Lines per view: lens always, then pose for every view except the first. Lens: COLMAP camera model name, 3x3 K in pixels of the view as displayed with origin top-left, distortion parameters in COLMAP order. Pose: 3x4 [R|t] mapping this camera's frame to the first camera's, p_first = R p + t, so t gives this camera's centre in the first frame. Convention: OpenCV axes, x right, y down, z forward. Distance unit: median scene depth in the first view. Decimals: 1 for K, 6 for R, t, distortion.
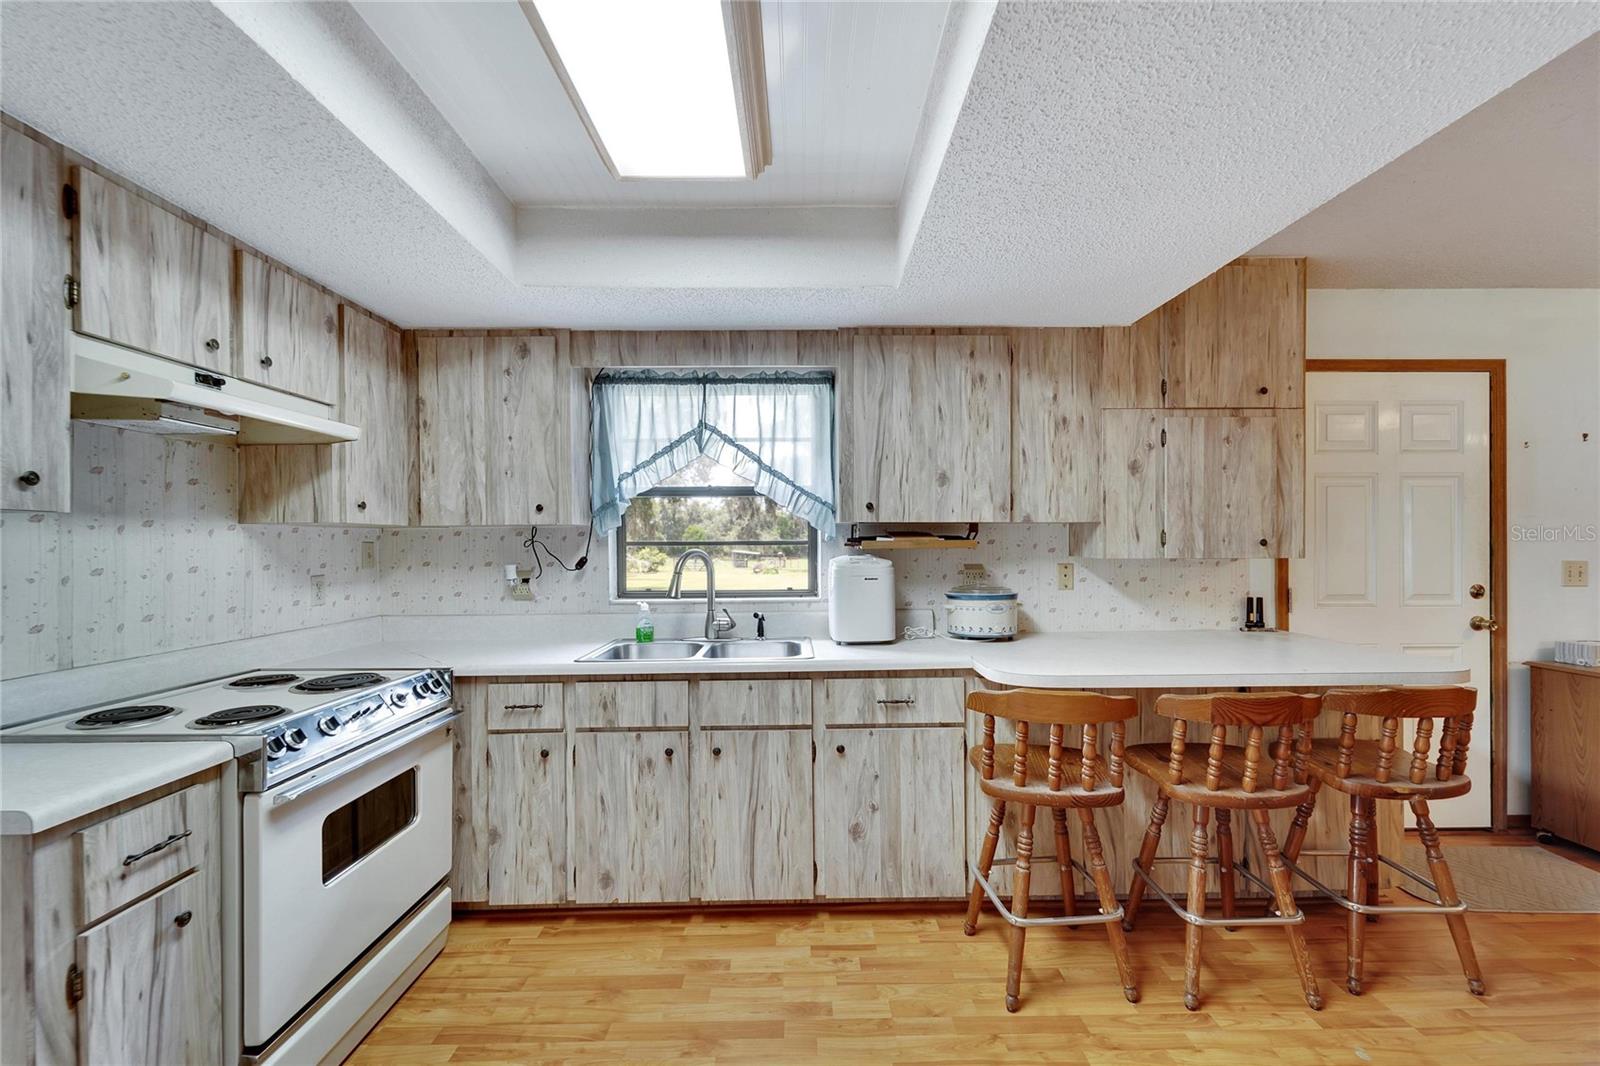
lens RADIAL K [[645.2, 0, 795.4], [0, 645.2, 545.2], [0, 0, 1]] dist [-0.000233, -0.000084]
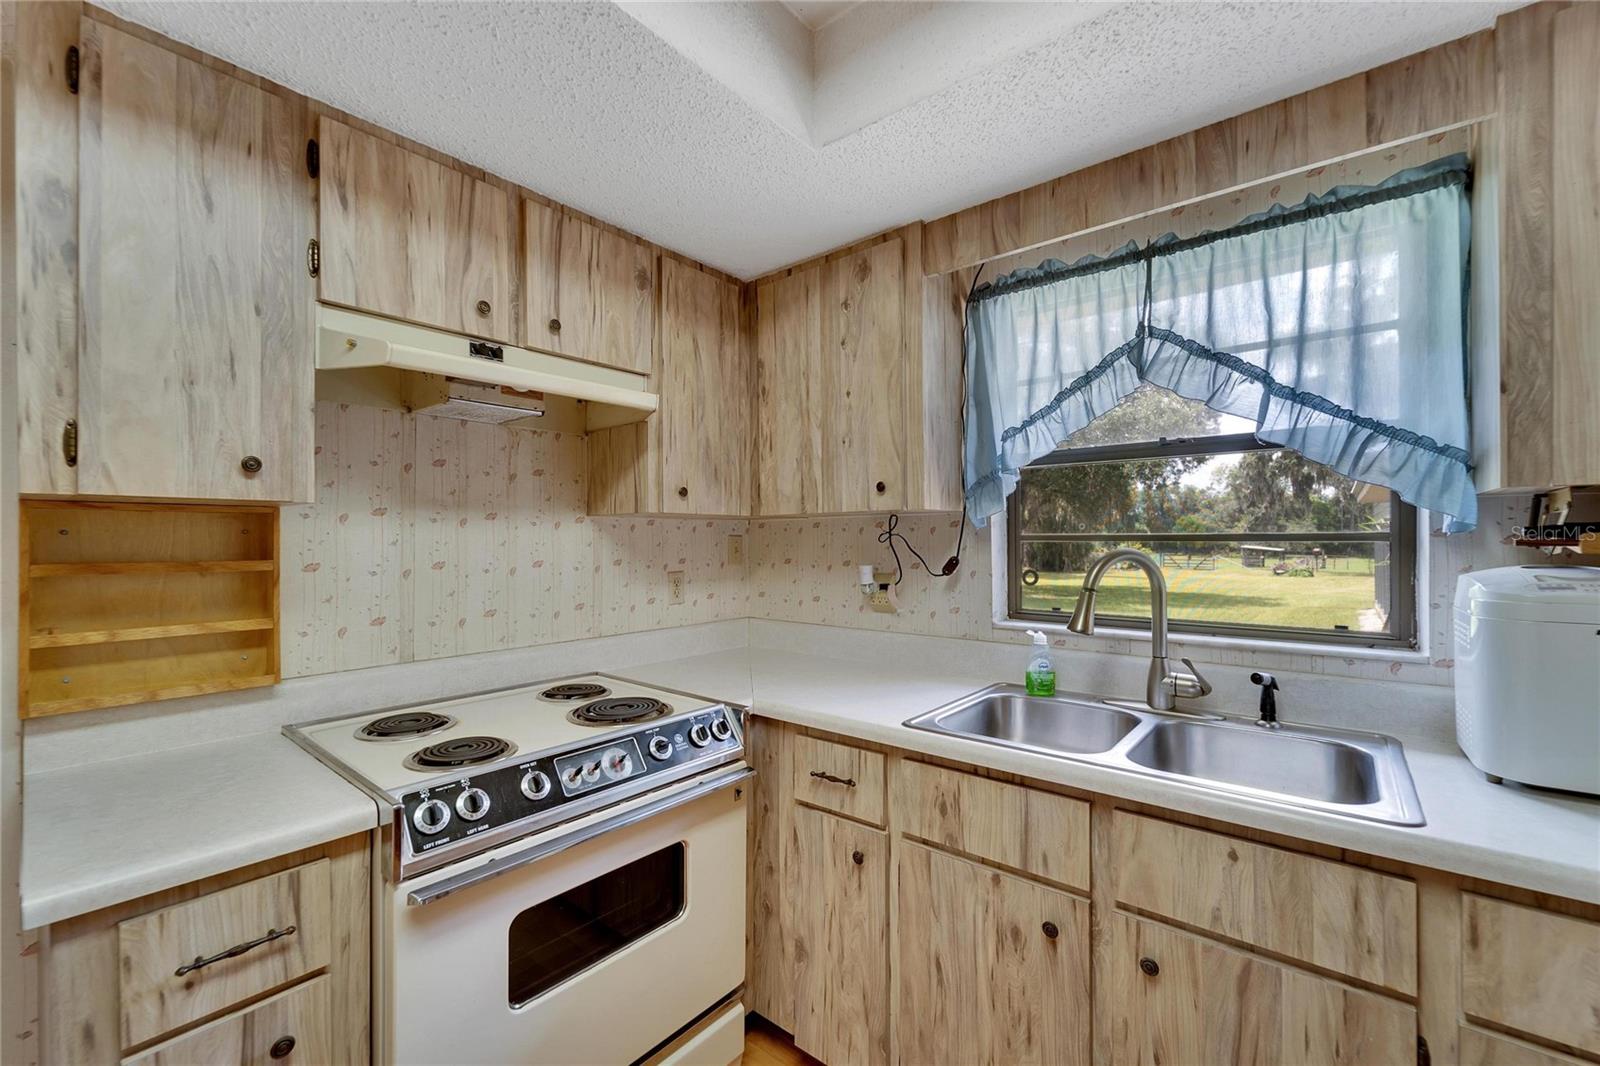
lens RADIAL K [[648.7, 0, 802.1], [0, 648.7, 537.3], [0, 0, 1]] dist [0.000222, -0.000340]
pose [[0.768616, 0.002465, -0.639705, -0.011072], [-0.003594, 0.999993, -0.000466, -0.002546], [0.639700, 0.002658, 0.768620, 0.451332]]
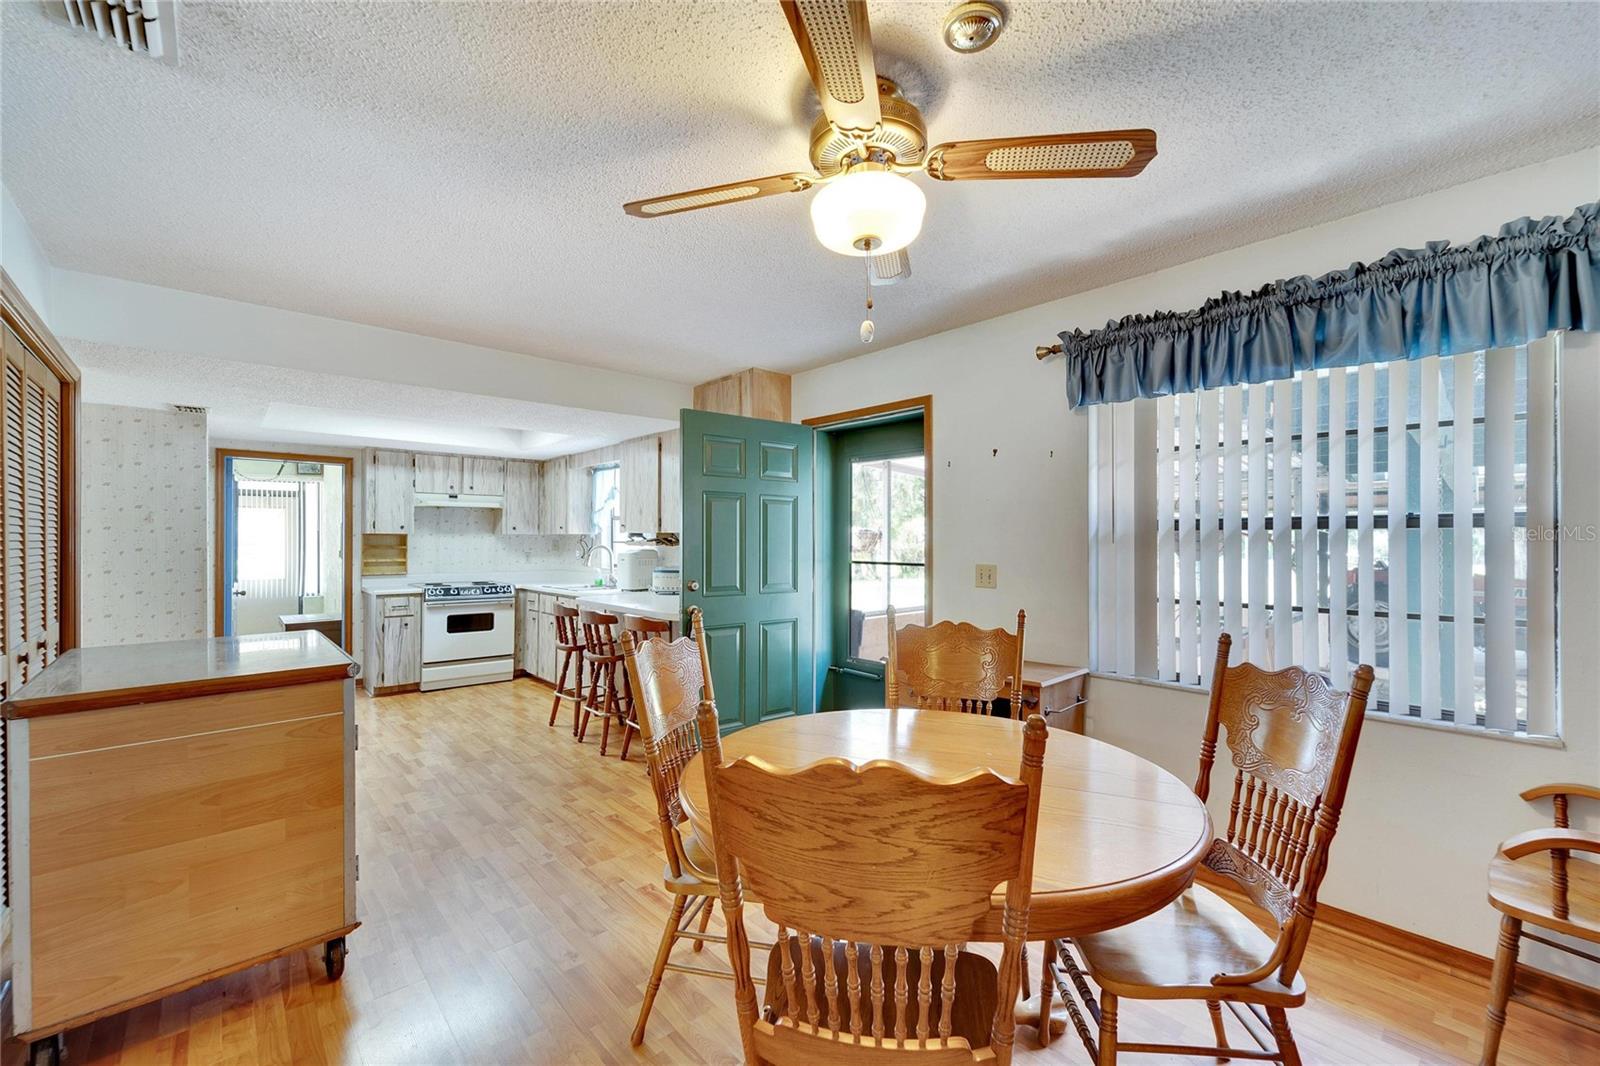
lens RADIAL K [[648.7, 0, 802.1], [0, 648.7, 537.3], [0, 0, 1]] dist [0.000222, -0.000340]
pose [[0.669981, 0.003598, -0.742370, 2.377870], [-0.009144, 0.999952, -0.003406, -0.022728], [0.742322, 0.009070, 0.669982, 0.005301]]
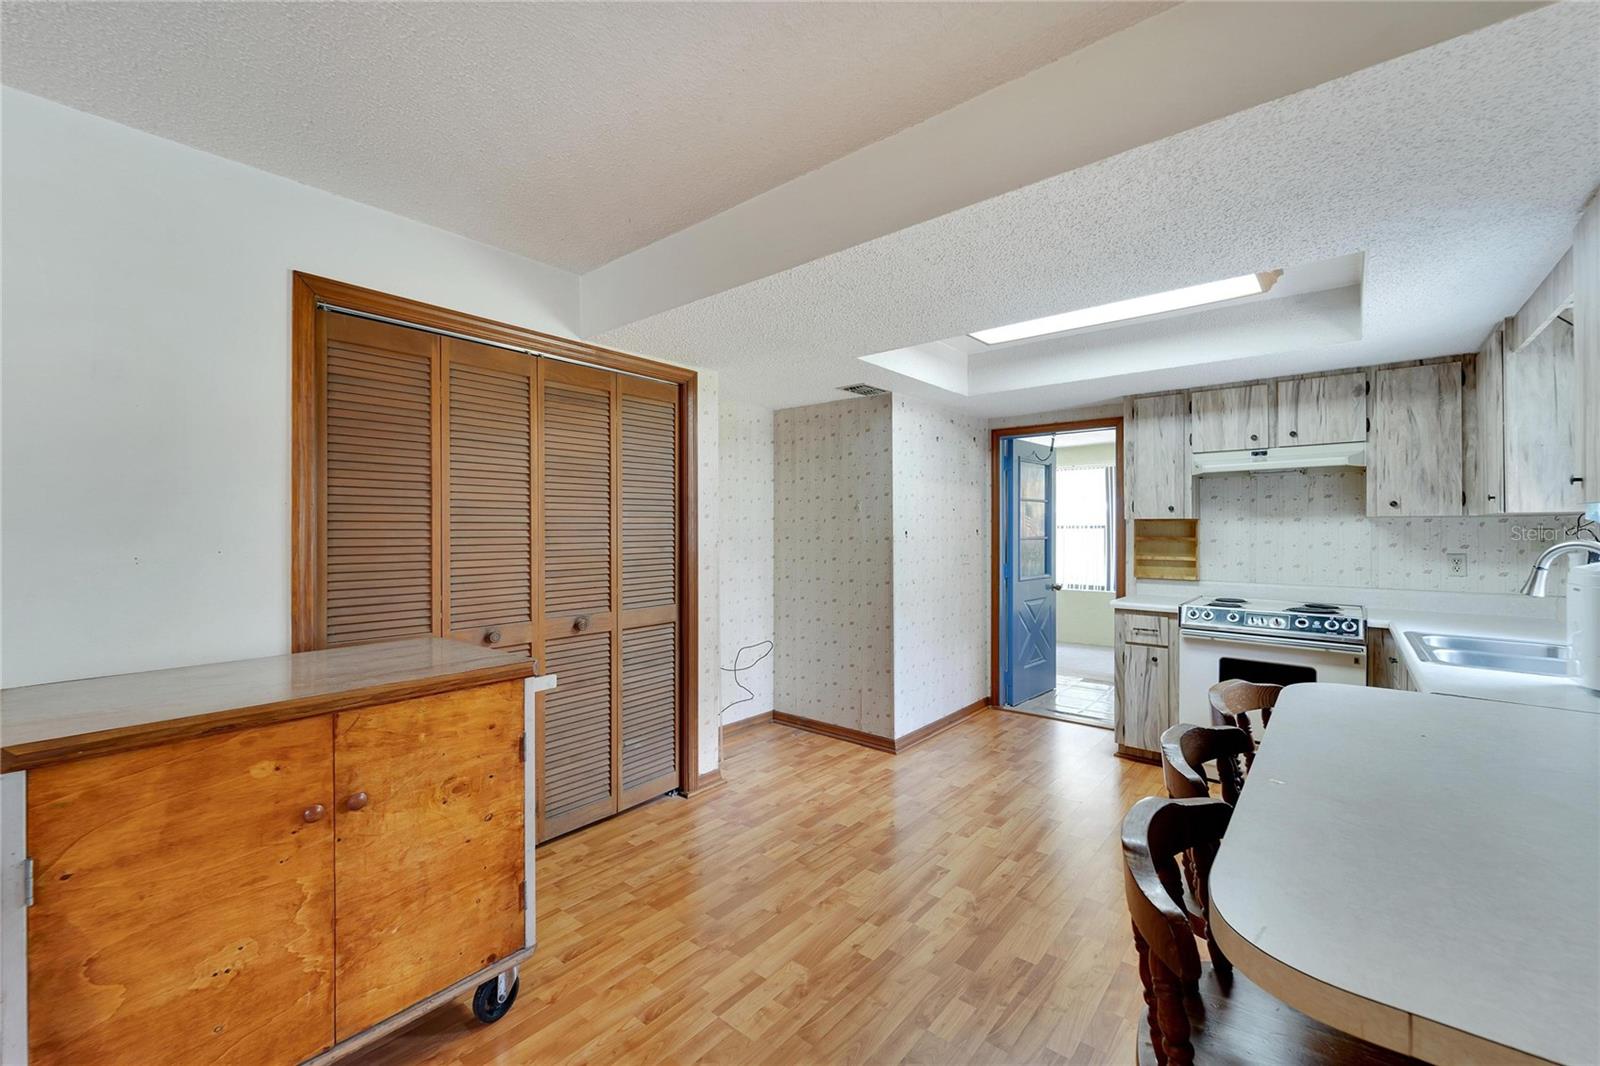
lens RADIAL K [[649.6, 0, 796.6], [0, 649.6, 528.8], [0, 0, 1]] dist [-0.001724, -0.000523]
pose [[-0.646758, 0.008617, -0.762646, 1.295079], [0.002265, 0.999953, 0.009377, -0.022759], [0.762692, 0.004338, -0.646748, 0.924071]]
